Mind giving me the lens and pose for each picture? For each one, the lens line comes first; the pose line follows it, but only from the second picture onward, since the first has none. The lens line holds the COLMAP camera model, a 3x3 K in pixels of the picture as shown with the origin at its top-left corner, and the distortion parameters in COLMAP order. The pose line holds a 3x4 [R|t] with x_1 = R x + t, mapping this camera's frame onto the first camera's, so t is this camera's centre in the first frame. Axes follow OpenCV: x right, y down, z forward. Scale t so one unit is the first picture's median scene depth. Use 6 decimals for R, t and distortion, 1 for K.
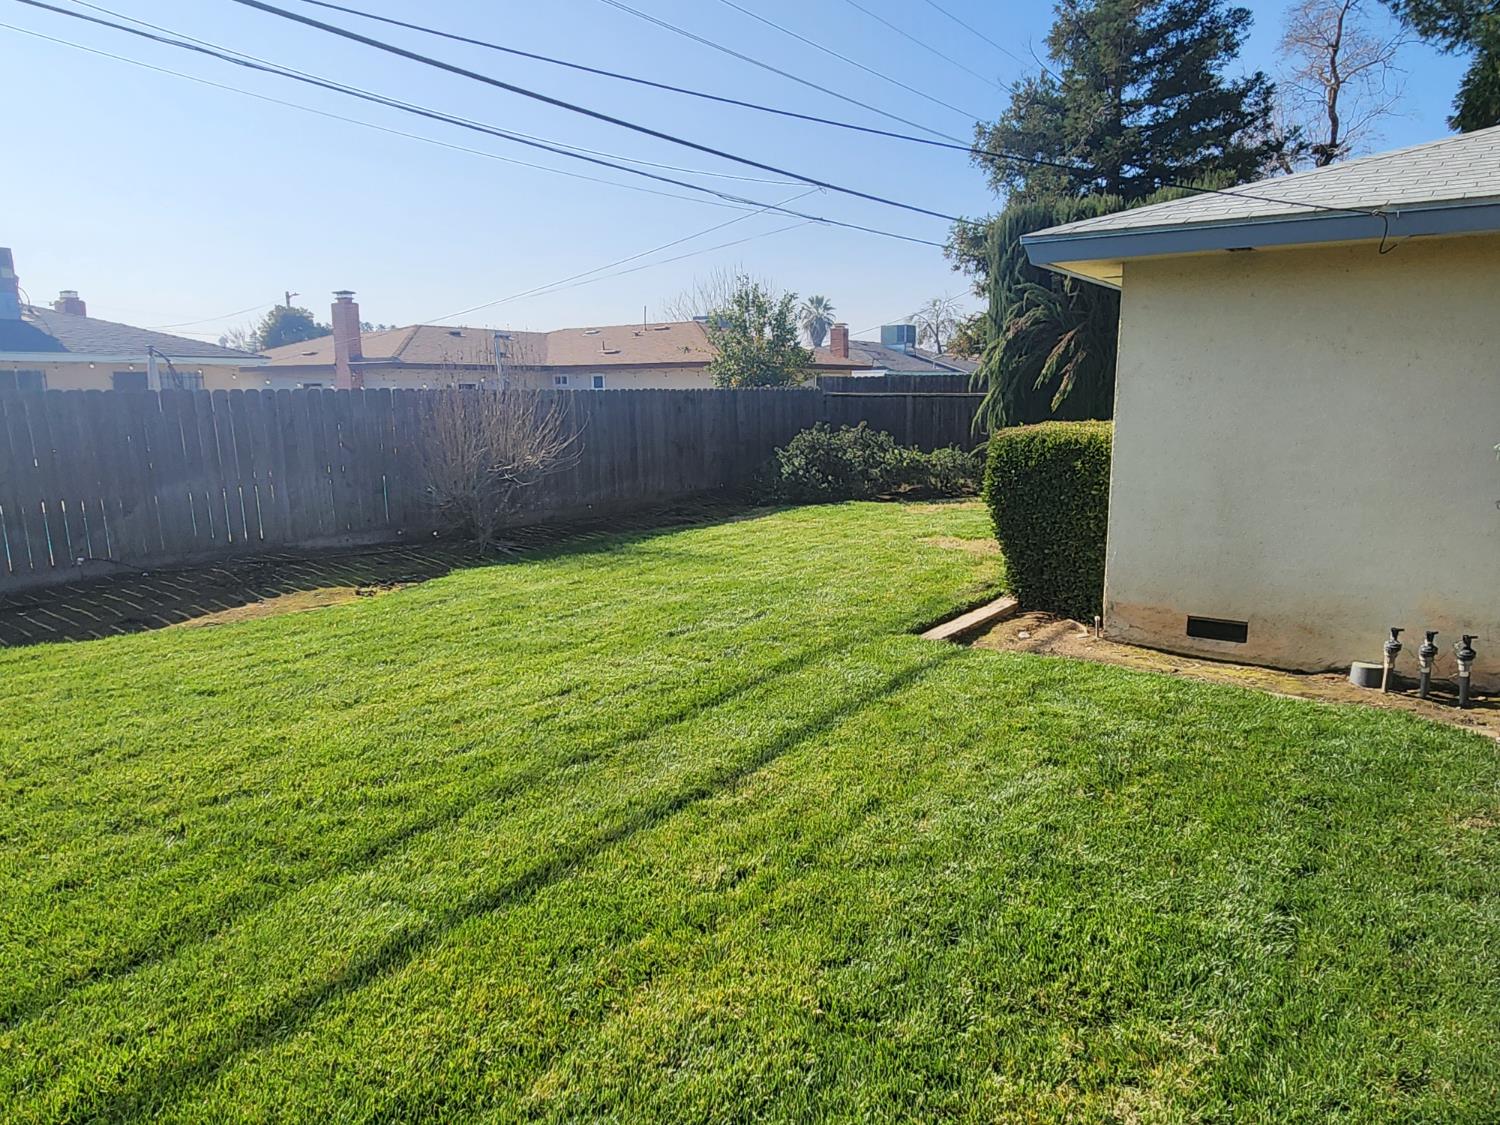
lens RADIAL K [[1006.5, 0, 750.9], [0, 1006.5, 563.2], [0, 0, 1]] dist [0.010183, 0.004105]
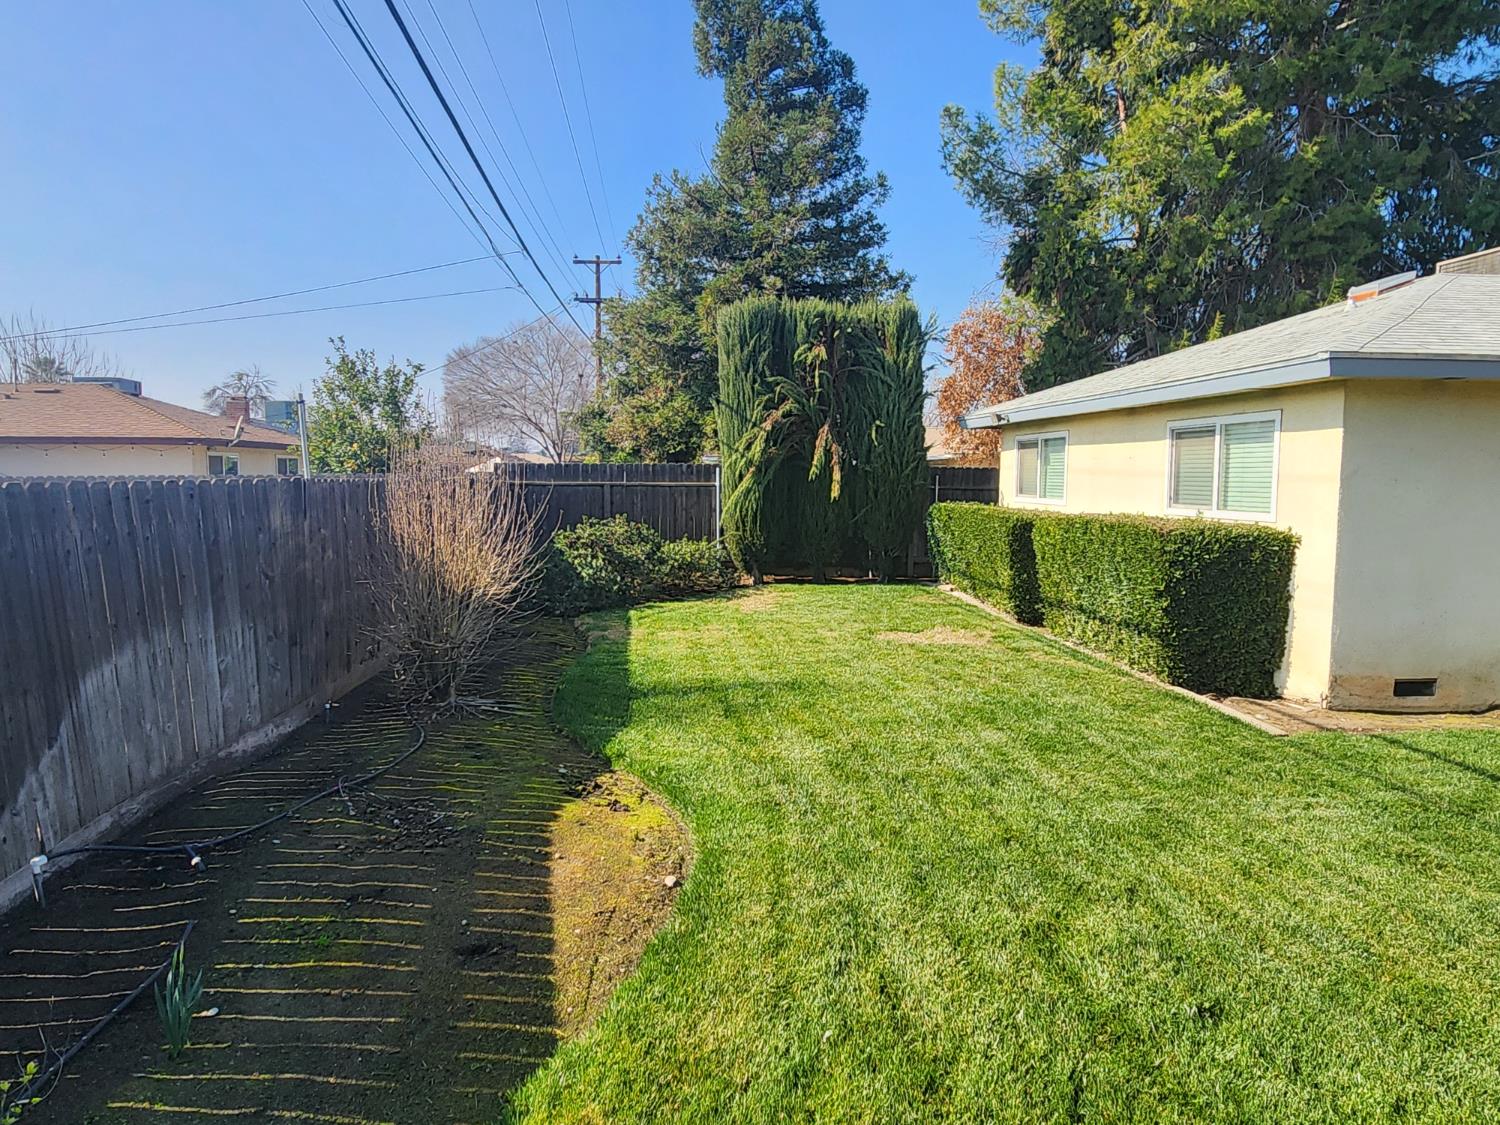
lens RADIAL K [[1006.5, 0, 750.2], [0, 1006.5, 562.3], [0, 0, 1]] dist [0.010183, 0.004105]
pose [[0.768356, -0.048562, 0.638178, -0.405365], [0.100919, 0.993836, -0.045880, -0.047801], [-0.632016, 0.099656, 0.768521, 0.255129]]
